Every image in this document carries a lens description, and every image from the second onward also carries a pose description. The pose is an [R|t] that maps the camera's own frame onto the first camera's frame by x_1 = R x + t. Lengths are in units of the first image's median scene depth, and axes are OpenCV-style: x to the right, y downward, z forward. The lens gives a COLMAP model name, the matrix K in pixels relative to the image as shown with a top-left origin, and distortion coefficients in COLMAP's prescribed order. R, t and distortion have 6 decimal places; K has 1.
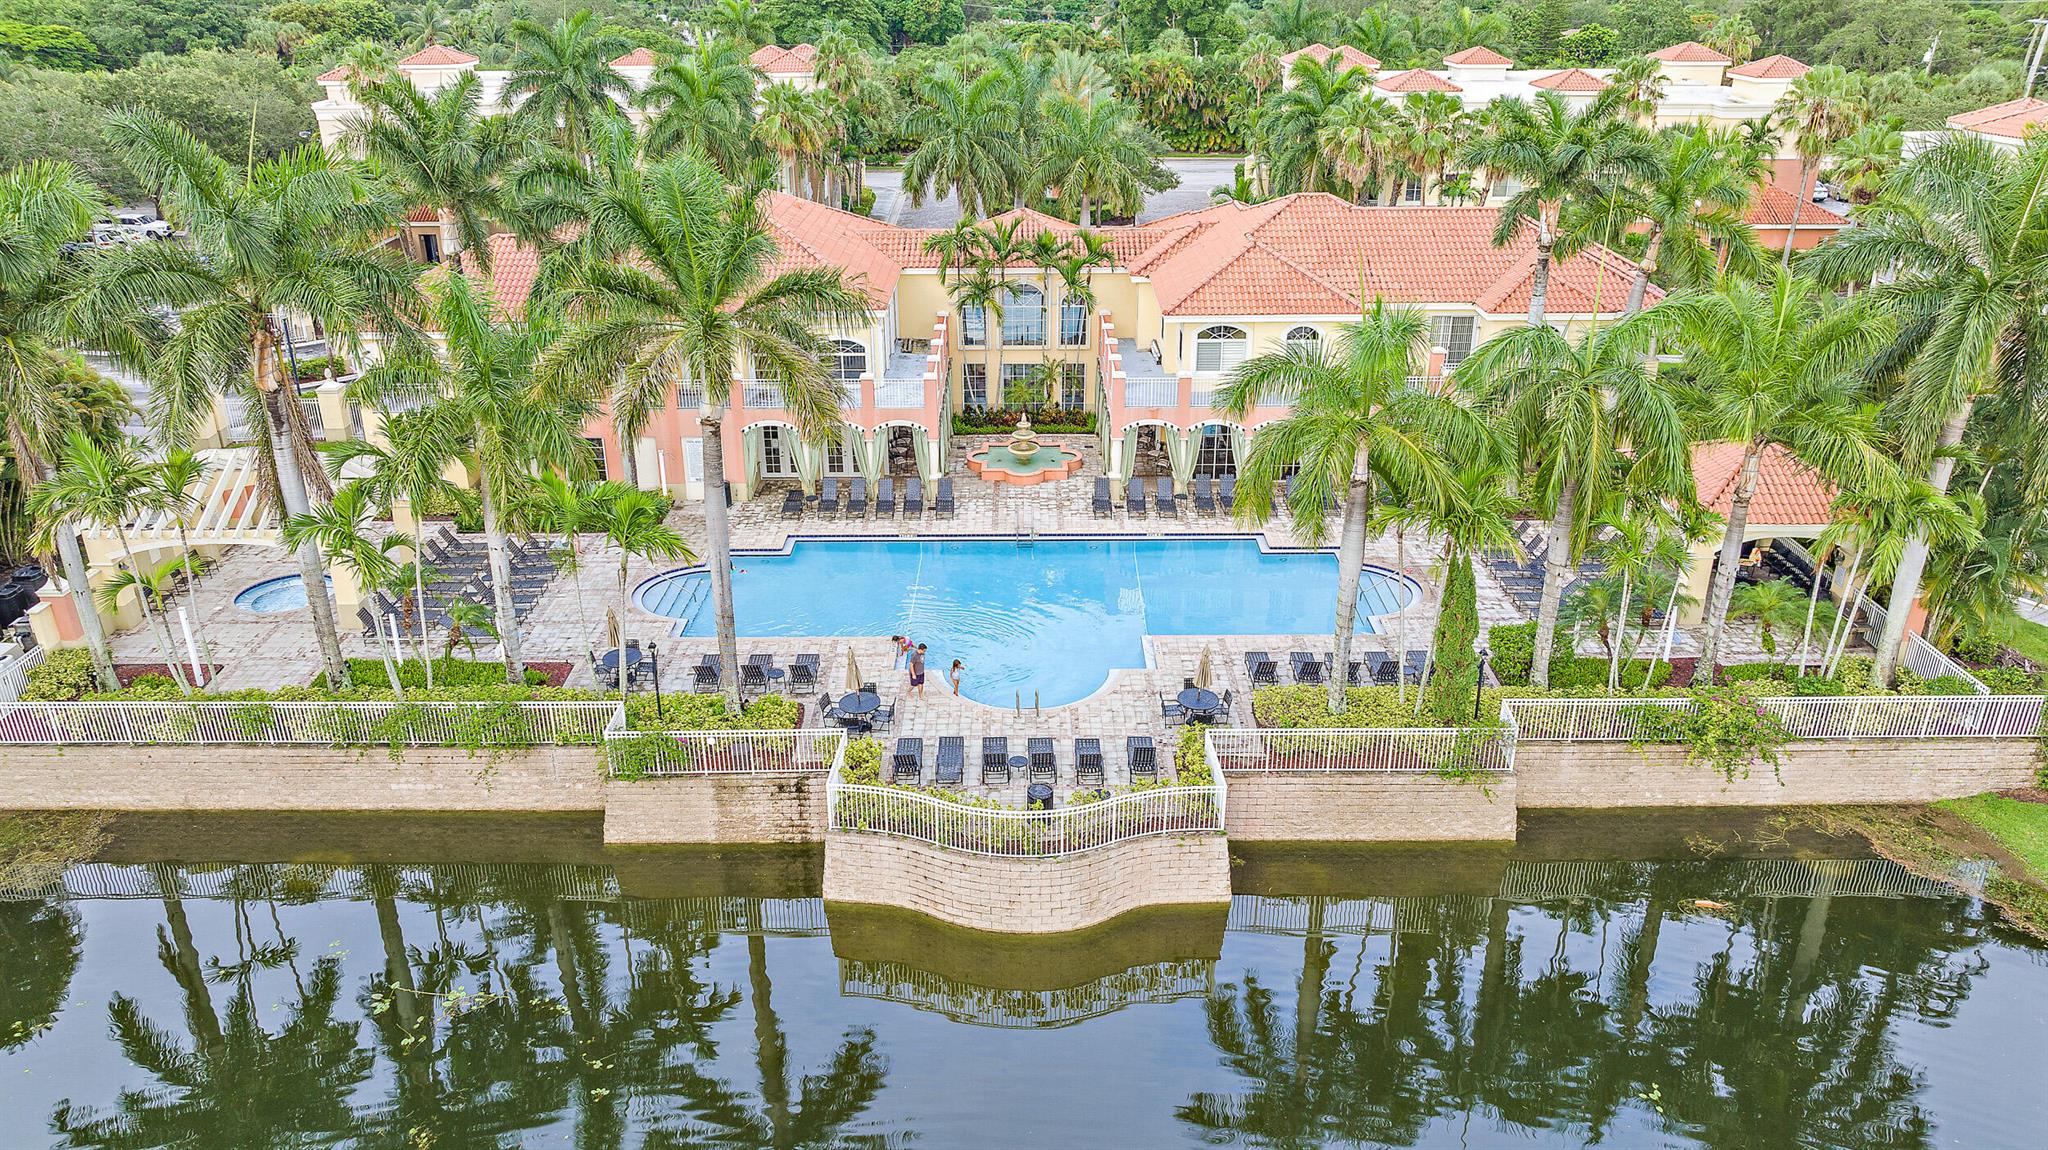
lens RADIAL K [[1439.0, 0, 1024.0], [0, 1439.0, 575.0], [0, 0, 1]] dist [-0.012174, -0.004741]
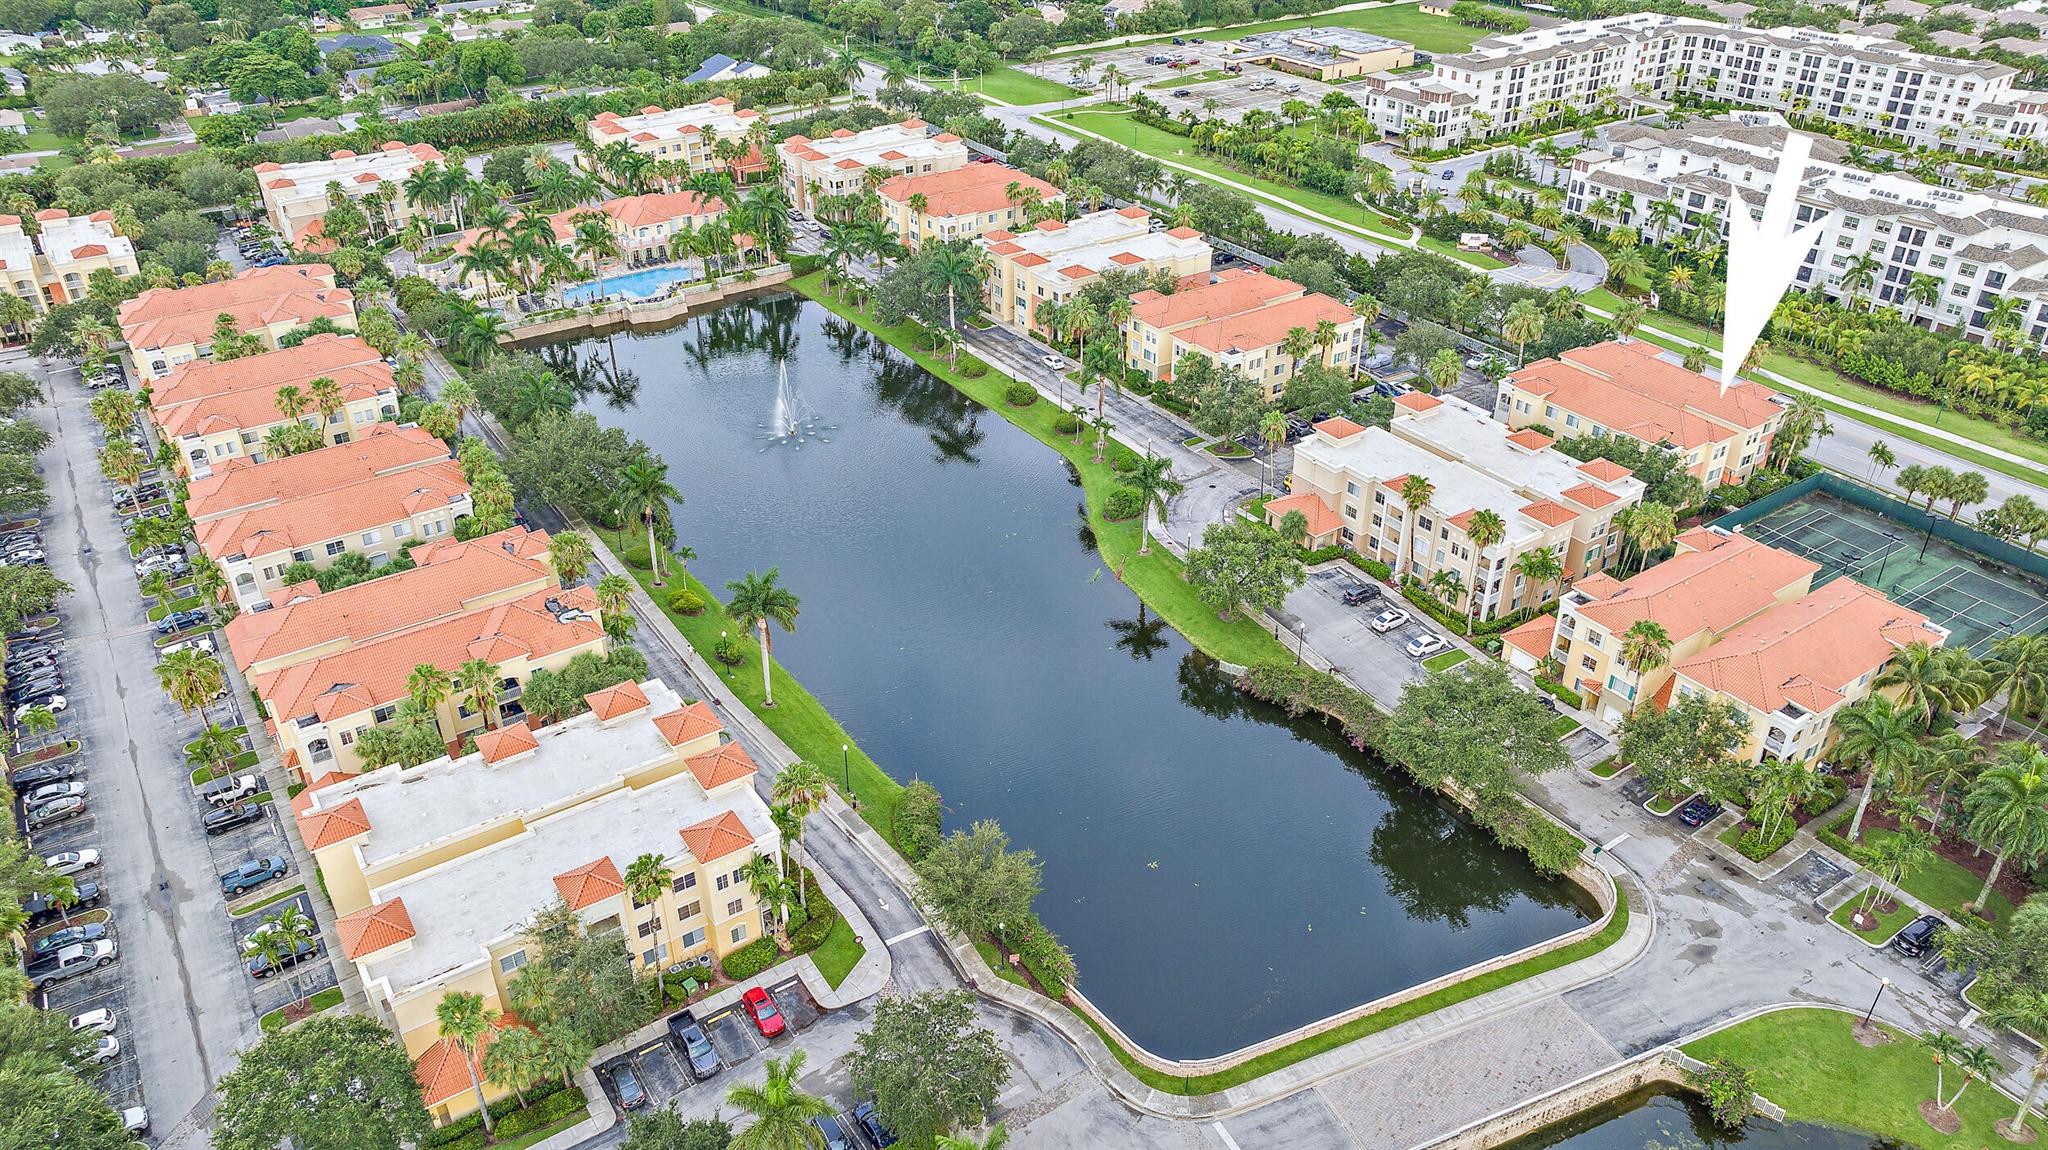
lens RADIAL K [[1439.0, 0, 1024.0], [0, 1439.0, 575.0], [0, 0, 1]] dist [-0.012174, -0.004741]
pose [[0.829618, -0.285775, 0.479653, -2.062990], [0.231557, 0.957824, 0.170162, 0.592493], [-0.508051, -0.030102, 0.860801, -5.479023]]
